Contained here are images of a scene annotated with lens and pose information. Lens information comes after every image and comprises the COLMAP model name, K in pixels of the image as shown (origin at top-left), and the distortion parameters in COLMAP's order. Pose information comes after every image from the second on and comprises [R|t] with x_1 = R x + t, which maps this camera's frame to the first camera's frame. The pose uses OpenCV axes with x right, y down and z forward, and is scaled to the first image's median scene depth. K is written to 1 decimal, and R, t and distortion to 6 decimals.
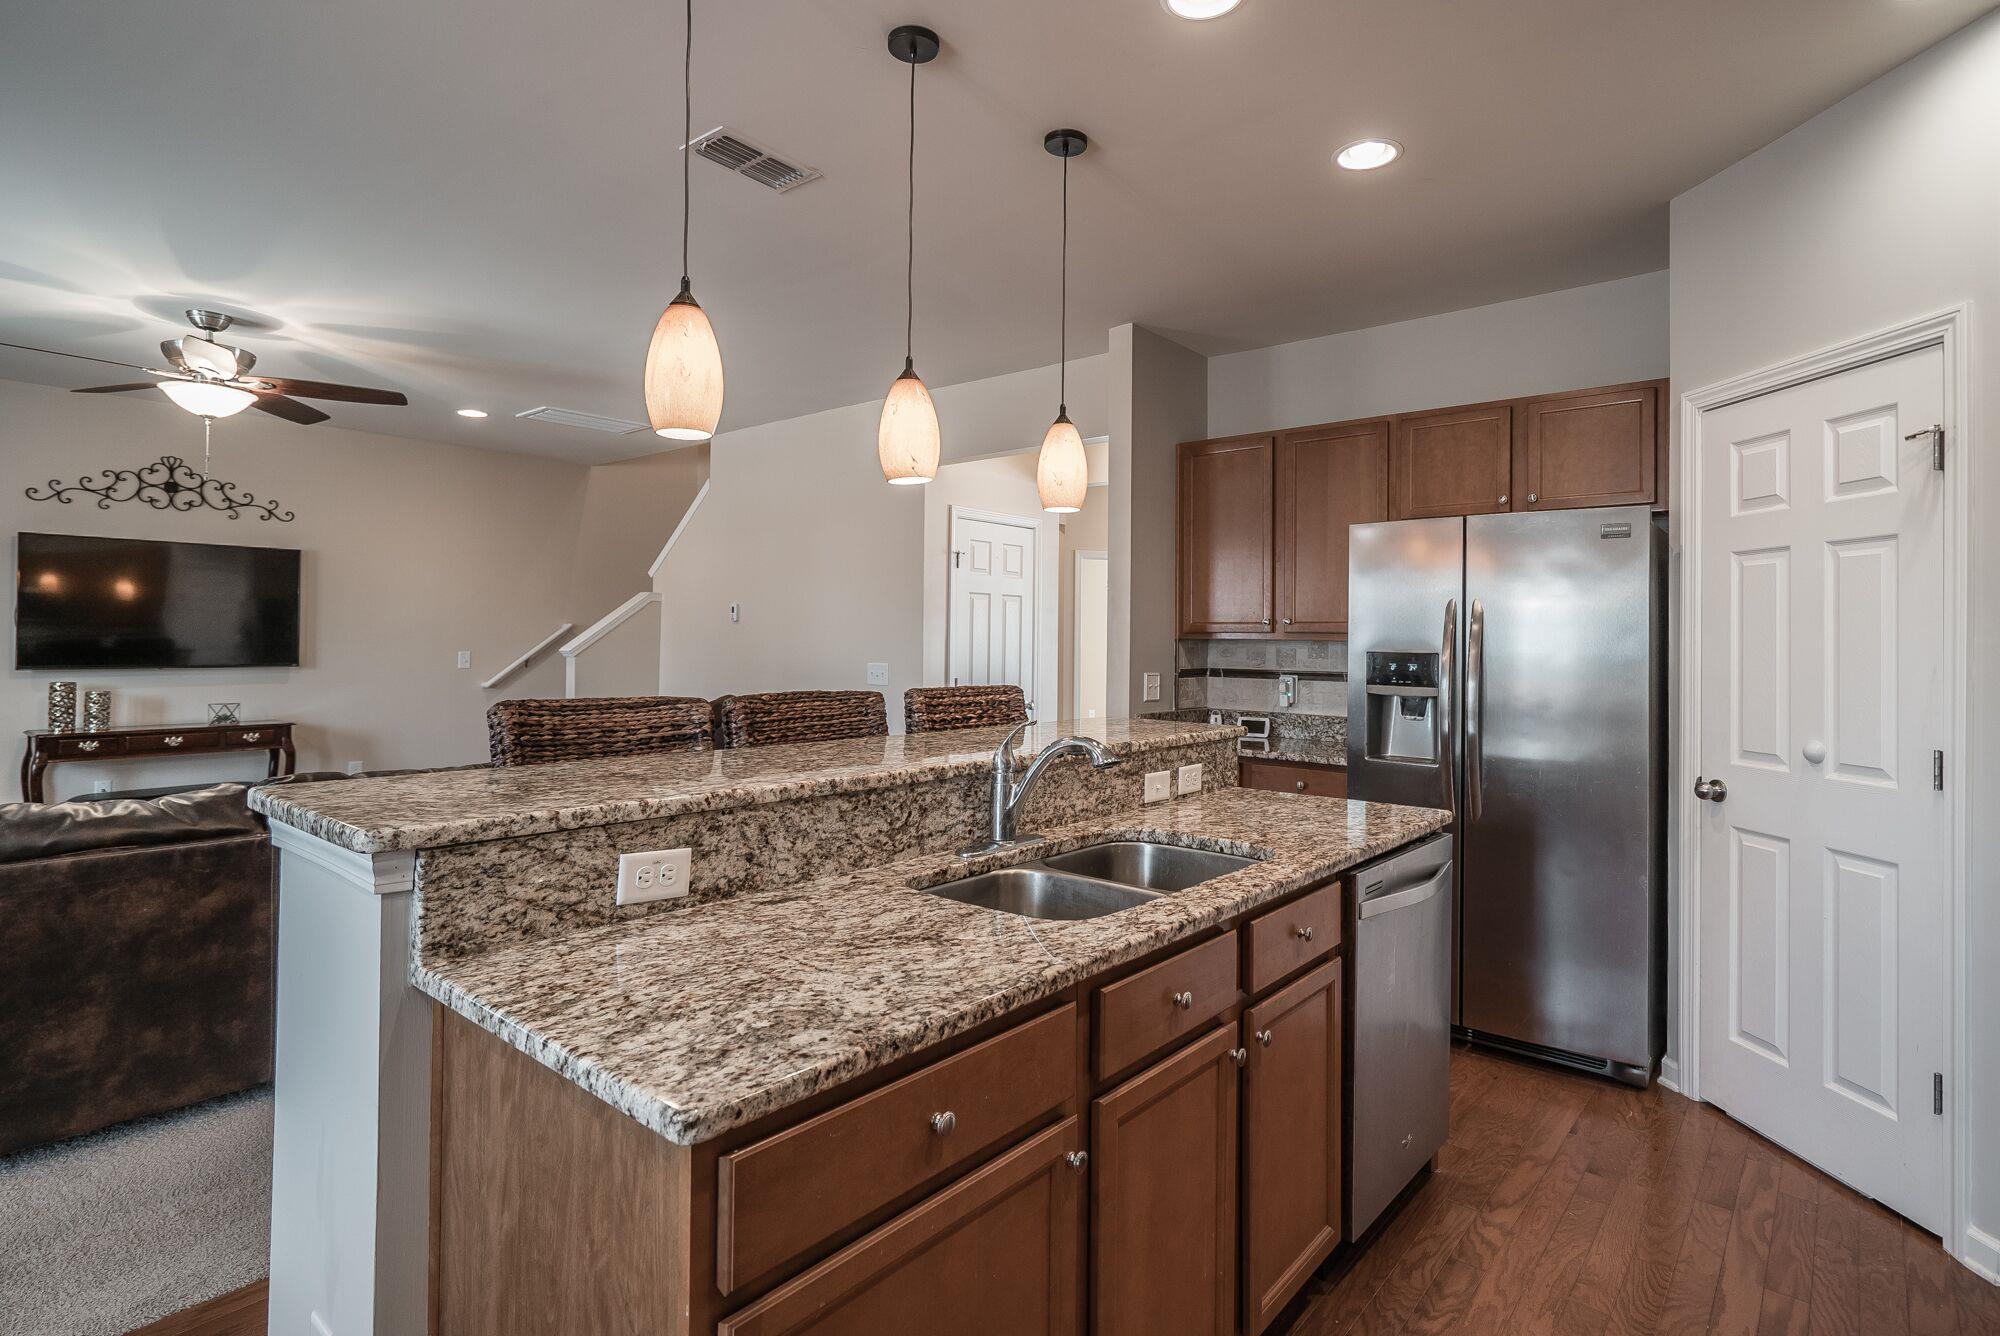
lens RADIAL K [[994.1, 0, 1025.3], [0, 994.1, 634.9], [0, 0, 1]] dist [-0.005486, 0.004196]
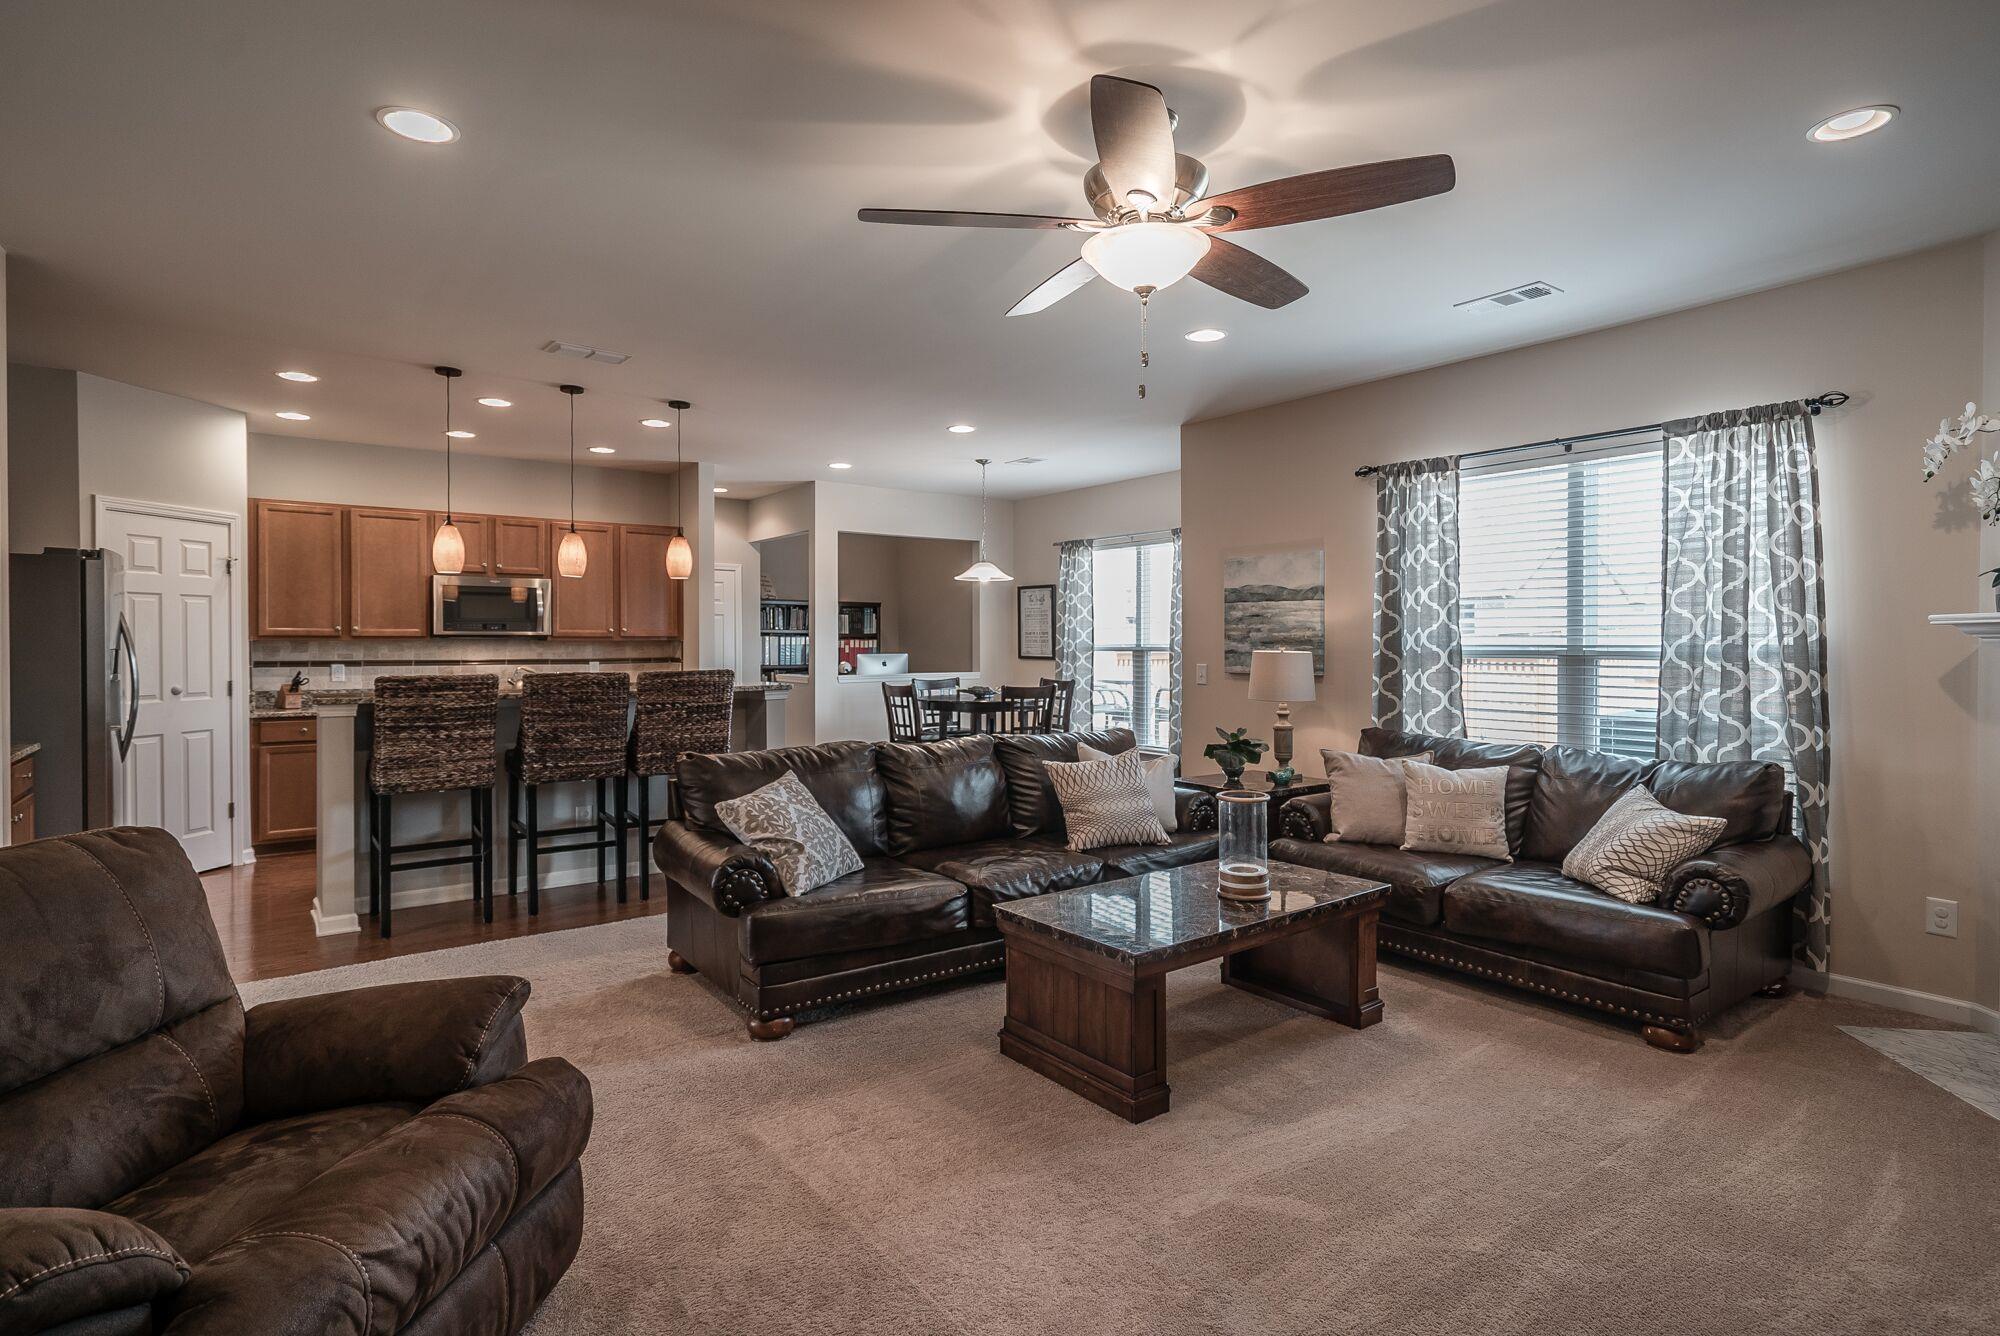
lens RADIAL K [[994.1, 0, 997.5], [0, 994.1, 651.4], [0, 0, 1]] dist [-0.005486, 0.004196]
pose [[-0.970487, -0.014148, 0.240738, -0.637827], [-0.012641, 0.999890, 0.007804, -0.002842], [-0.240822, 0.004531, -0.970559, 1.156107]]
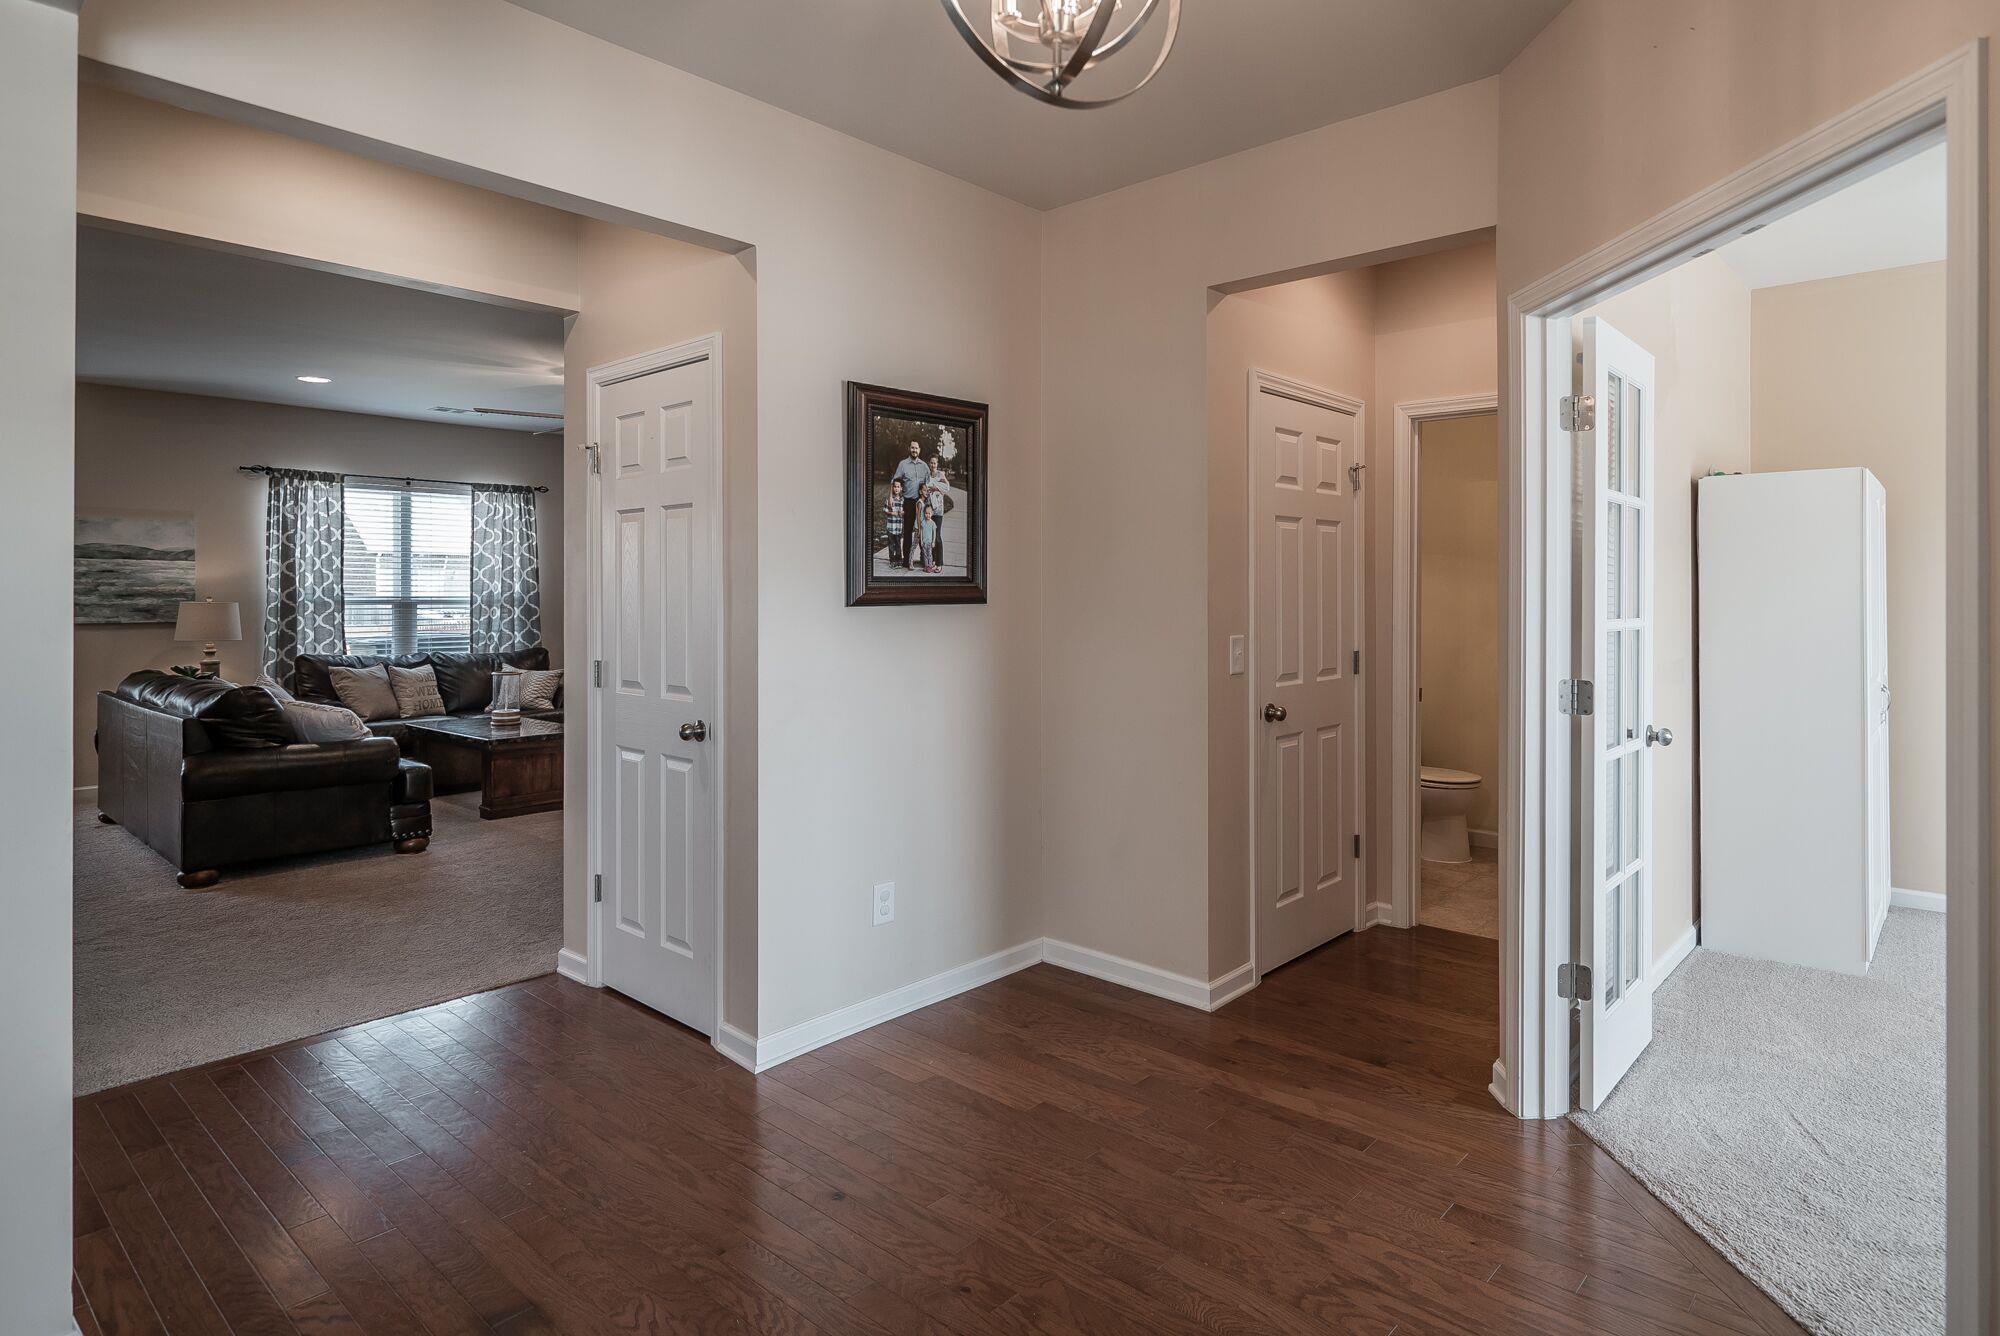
lens RADIAL K [[1090.9, 0, 1132.2], [0, 1090.9, 590.6], [0, 0, 1]] dist [-0.005380, -0.001376]
pose [[0.000832, -0.017619, -0.999844, 0.554325], [0.007080, 0.999820, -0.017613, 0.016863], [0.999975, -0.007064, 0.000956, 1.270327]]
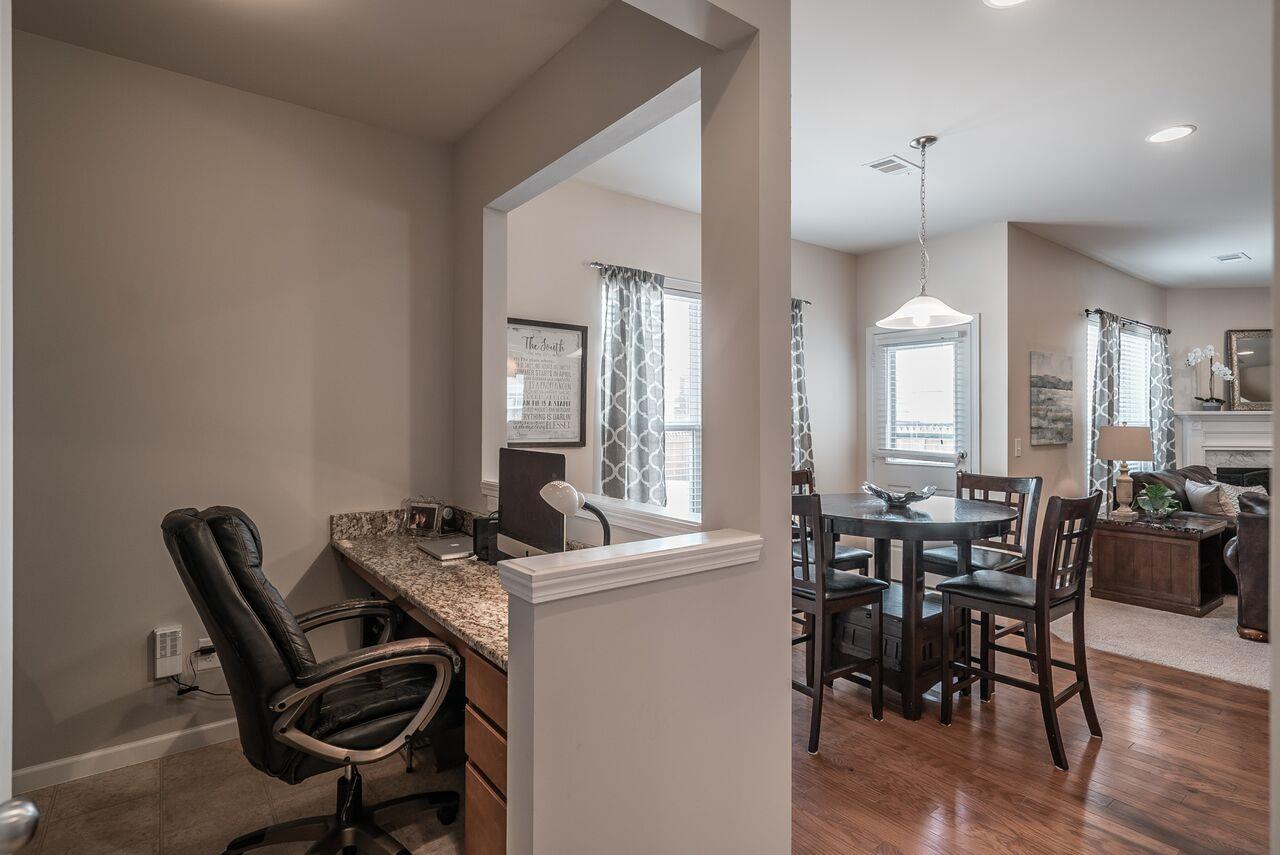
lens RADIAL K [[636.2, 0, 649.7], [0, 636.2, 417.5], [0, 0, 1]] dist [-0.005486, 0.004196]
pose [[-0.206798, -0.023613, -0.978099, 0.251749], [0.003453, 0.999685, -0.024864, 0.008042], [0.978378, -0.008519, -0.206651, -0.197764]]
